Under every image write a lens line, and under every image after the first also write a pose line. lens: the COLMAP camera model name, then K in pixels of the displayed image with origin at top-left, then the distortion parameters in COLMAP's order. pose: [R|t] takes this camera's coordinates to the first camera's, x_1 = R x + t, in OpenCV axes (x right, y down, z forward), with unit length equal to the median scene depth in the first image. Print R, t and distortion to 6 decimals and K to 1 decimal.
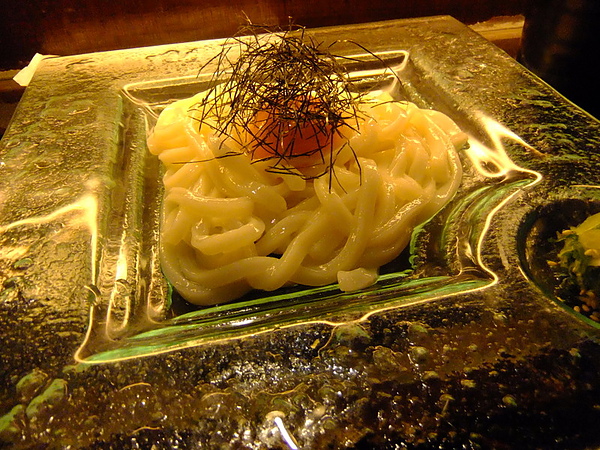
lens RADIAL K [[464.0, 0, 300.0], [0, 464.0, 225.0], [0, 0, 1]] dist [-0.042579, 0.006415]
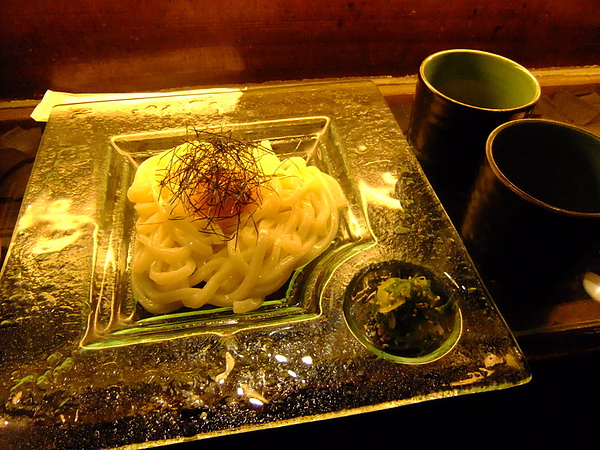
lens RADIAL K [[474.4, 0, 300.0], [0, 474.4, 225.0], [0, 0, 1]] dist [-0.071459, 0.050226]
pose [[0.998531, 0.054138, -0.002329, 0.280586], [-0.053767, 0.995194, 0.081839, -0.295159], [0.006748, -0.081593, 0.996643, -0.611625]]
